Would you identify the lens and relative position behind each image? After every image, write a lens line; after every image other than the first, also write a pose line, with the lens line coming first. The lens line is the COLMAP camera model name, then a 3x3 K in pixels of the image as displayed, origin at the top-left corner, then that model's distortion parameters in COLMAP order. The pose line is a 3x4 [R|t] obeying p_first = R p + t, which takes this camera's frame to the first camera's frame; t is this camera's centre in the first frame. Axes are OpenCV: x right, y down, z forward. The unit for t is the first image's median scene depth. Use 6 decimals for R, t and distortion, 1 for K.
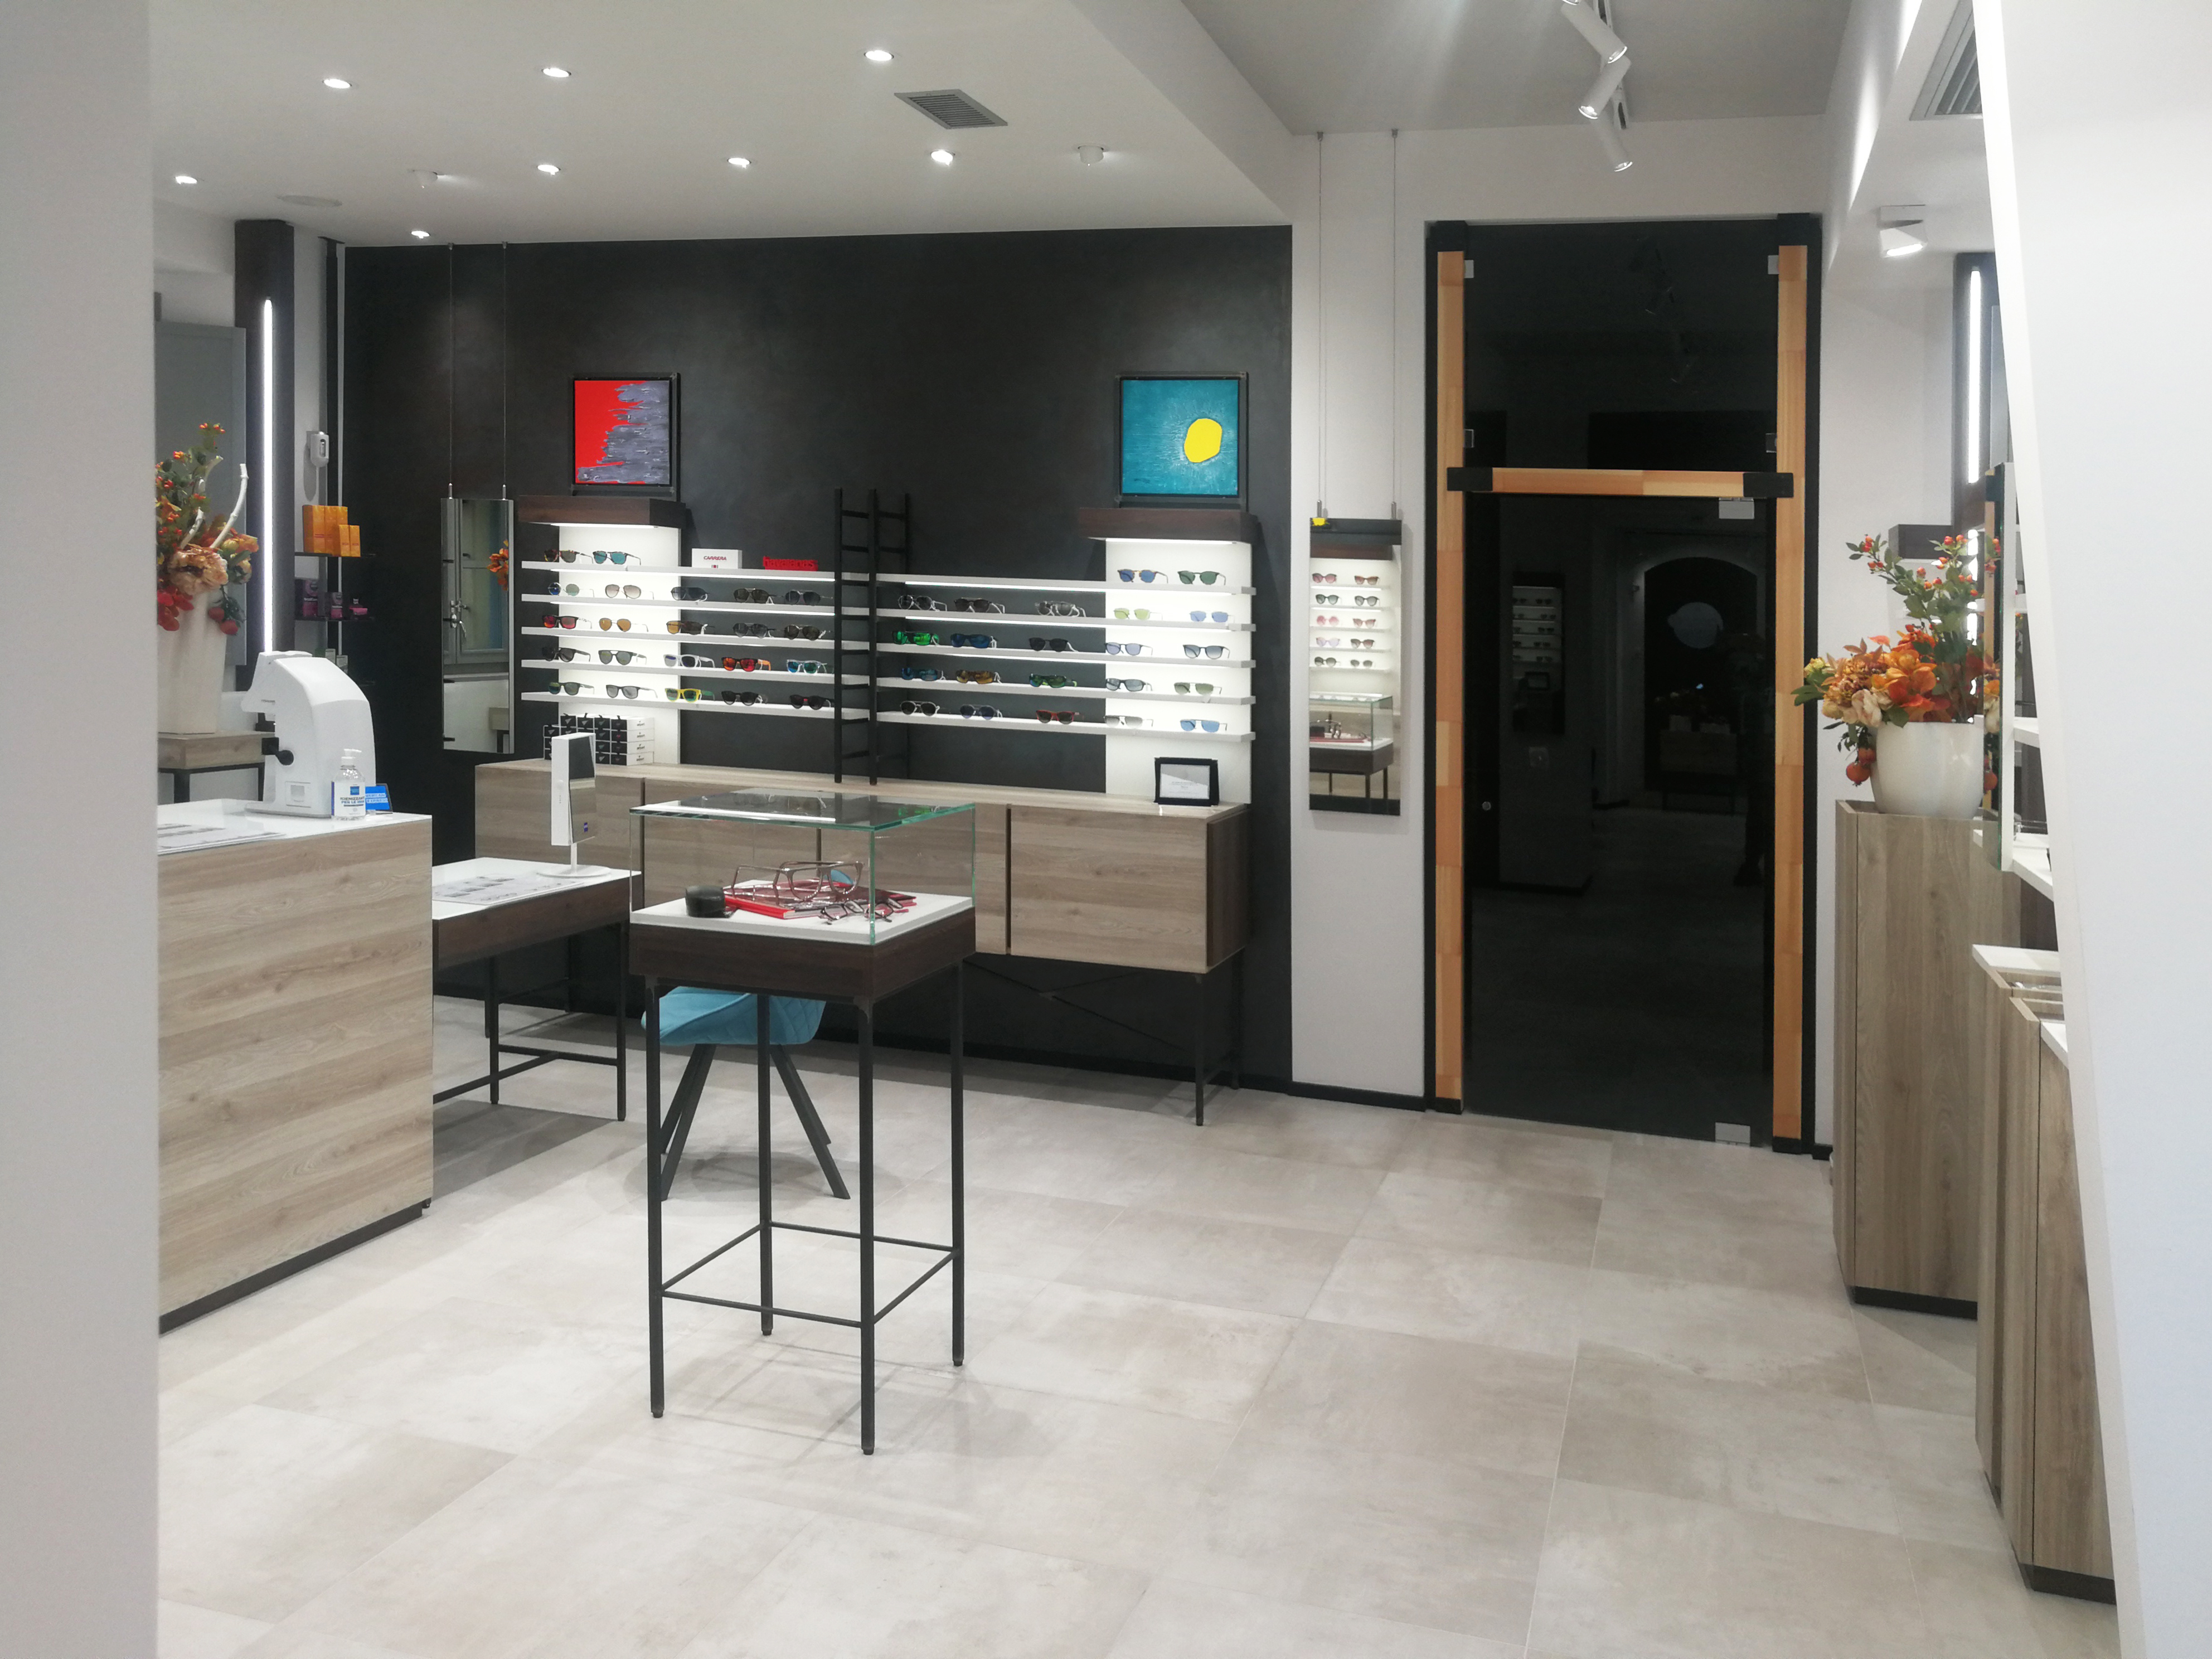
lens RADIAL K [[1855.4, 0, 976.6], [0, 1855.4, 591.2], [0, 0, 1]] dist [0.000772, 0.024301]
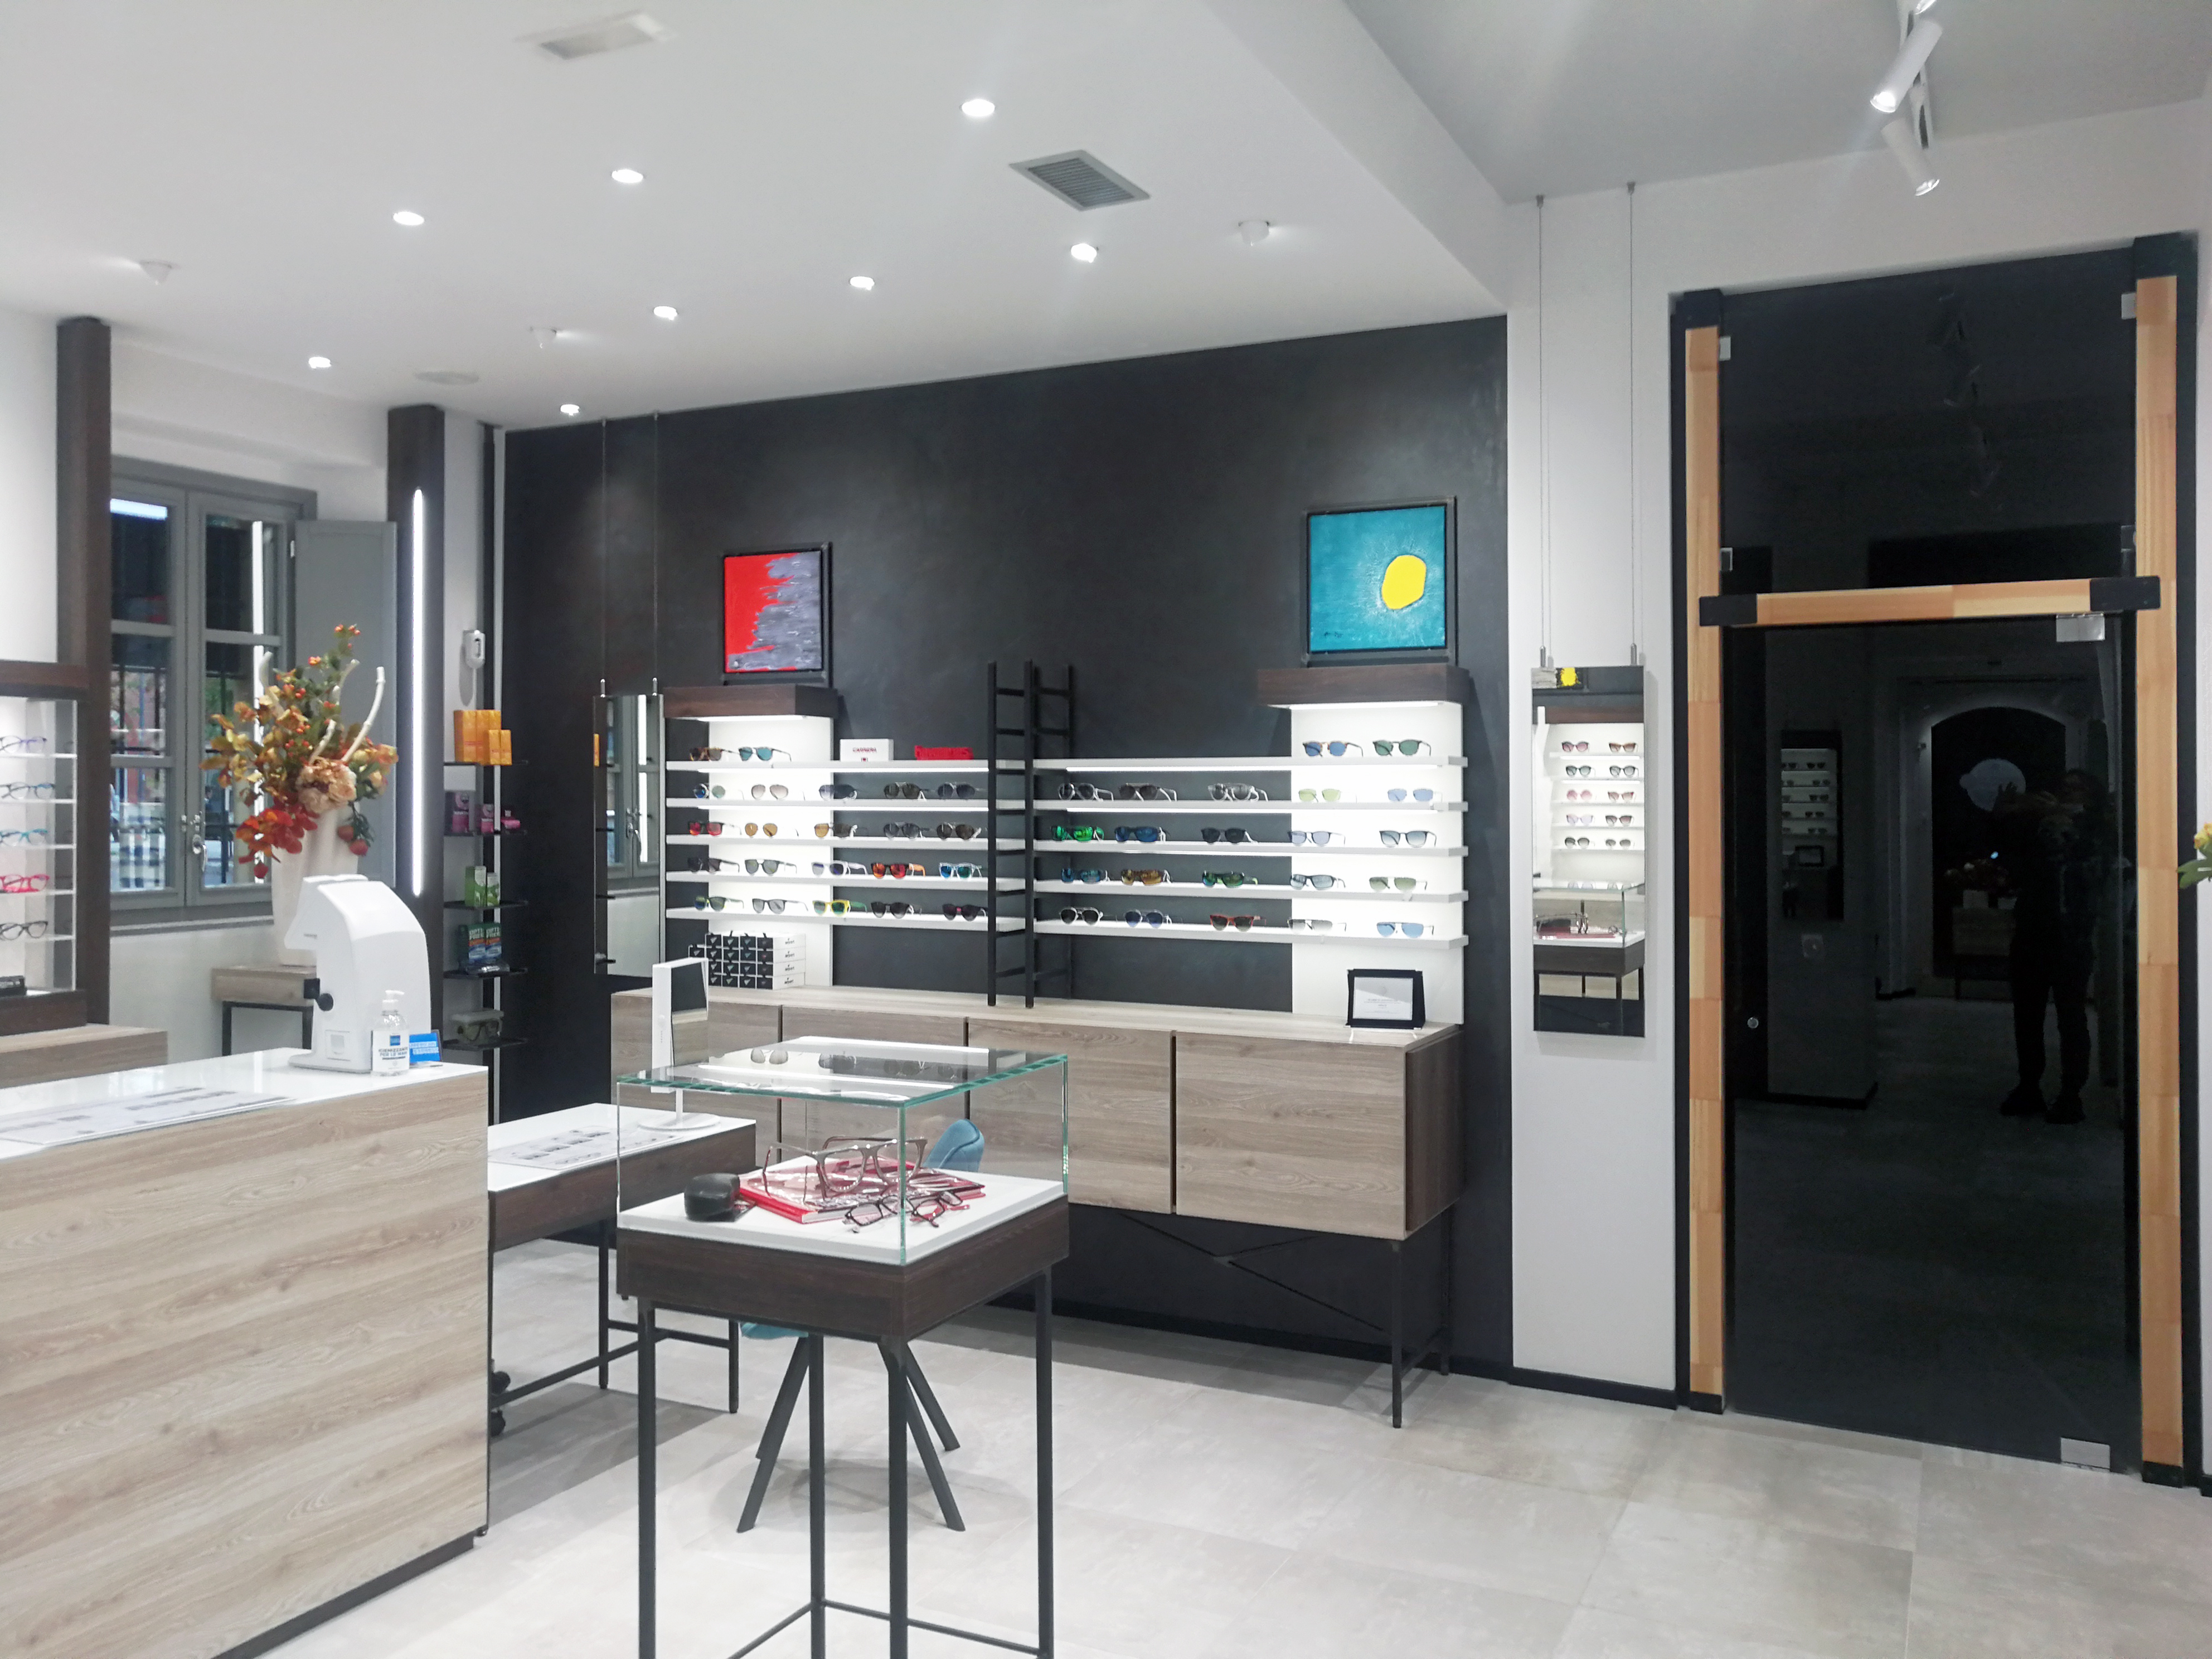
lens RADIAL K [[1803.9, 0, 1171.4], [0, 1803.9, 918.5], [0, 0, 1]] dist [-0.001004, 0.042772]
pose [[0.997931, -0.035522, -0.053582, 0.062167], [0.039606, 0.996228, 0.077205, 0.002060], [0.050637, -0.079167, 0.995574, 0.199773]]
